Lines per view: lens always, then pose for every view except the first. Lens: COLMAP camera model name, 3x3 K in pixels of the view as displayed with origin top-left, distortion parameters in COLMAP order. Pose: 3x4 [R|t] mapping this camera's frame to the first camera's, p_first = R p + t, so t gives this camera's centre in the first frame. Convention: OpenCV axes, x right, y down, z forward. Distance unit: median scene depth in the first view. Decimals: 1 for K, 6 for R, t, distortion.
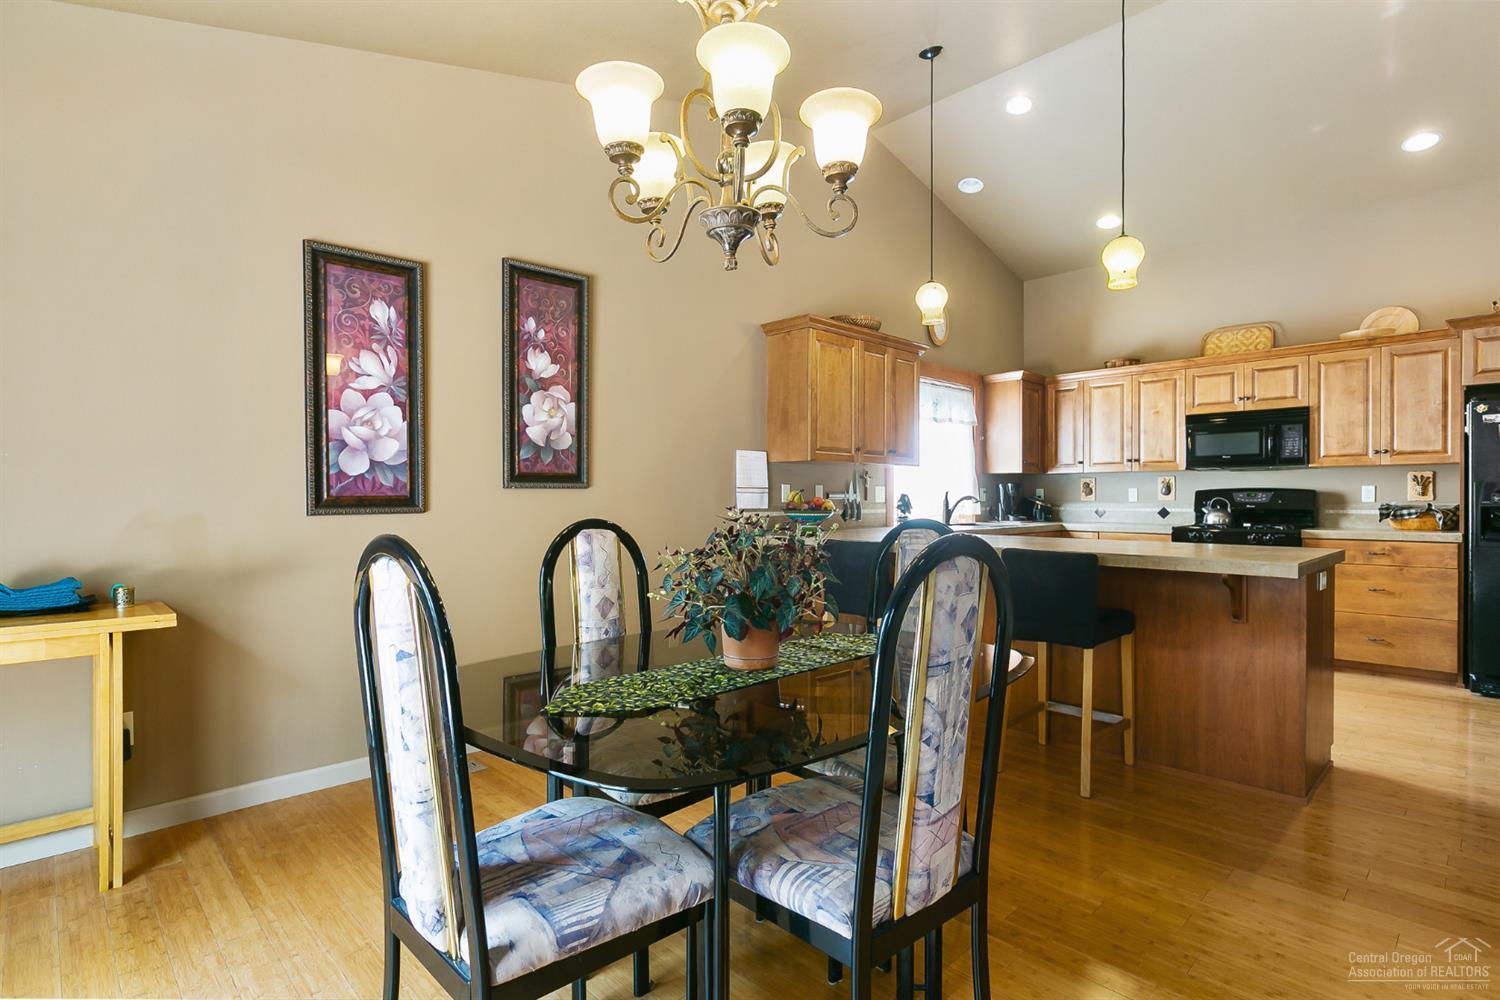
lens RADIAL K [[763.8, 0, 744.2], [0, 763.8, 497.3], [0, 0, 1]] dist [0.007285, 0.000464]
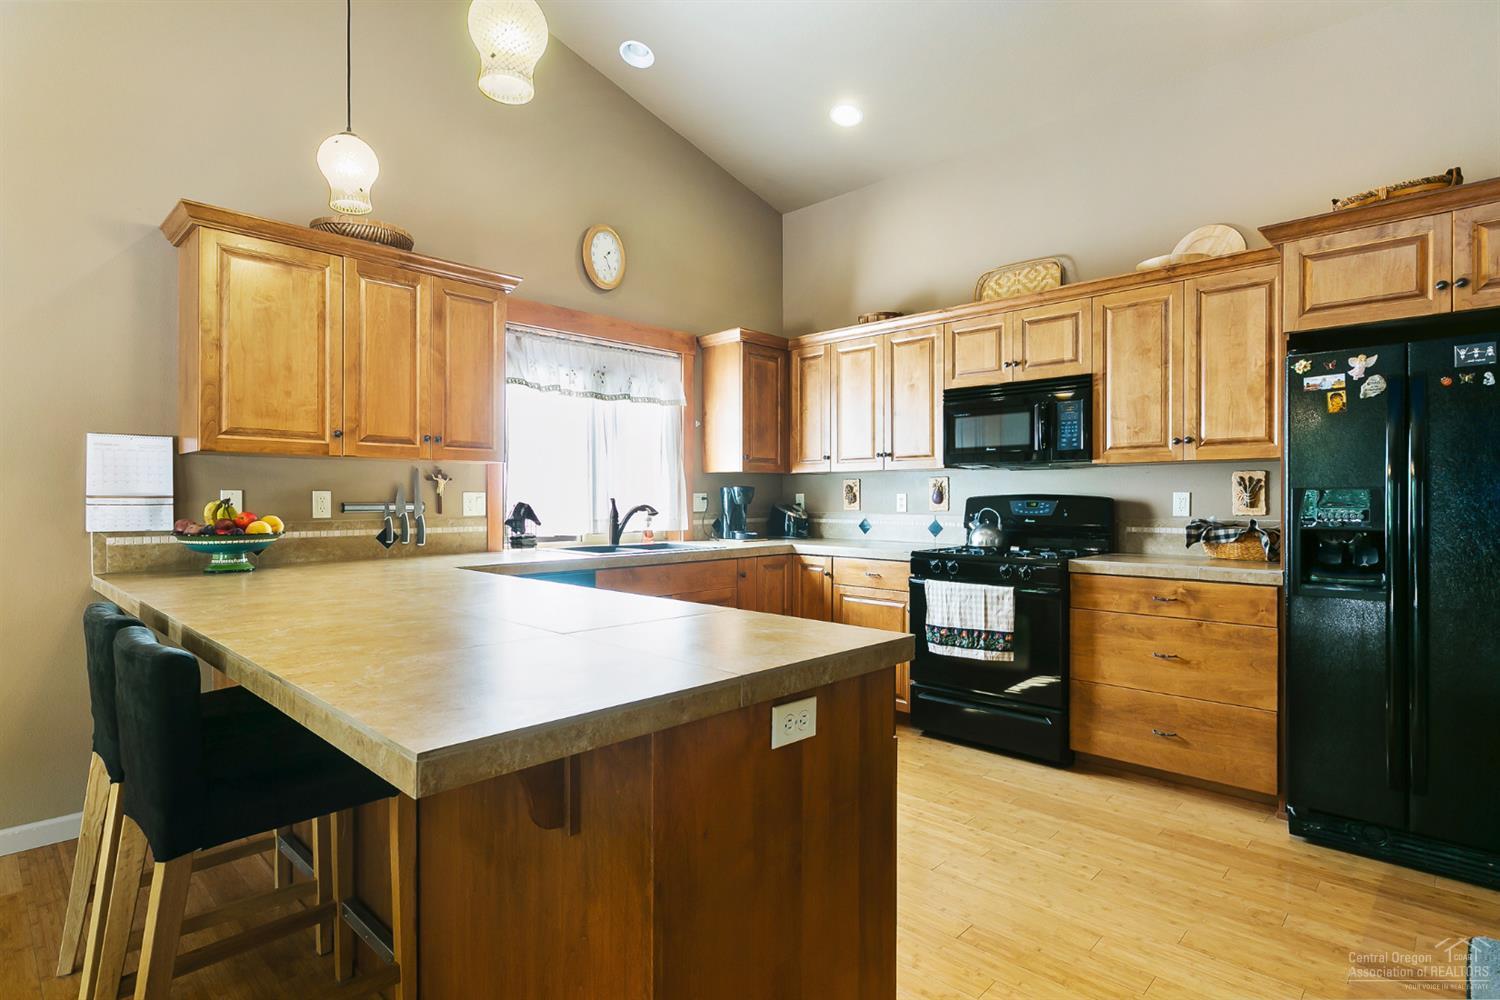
lens RADIAL K [[763.8, 0, 758.7], [0, 763.8, 496.4], [0, 0, 1]] dist [0.007285, 0.000464]
pose [[0.999711, 0.000685, 0.024048, 0.444781], [-0.000717, 0.999999, 0.001306, -0.012500], [-0.024047, -0.001323, 0.999710, 0.351029]]
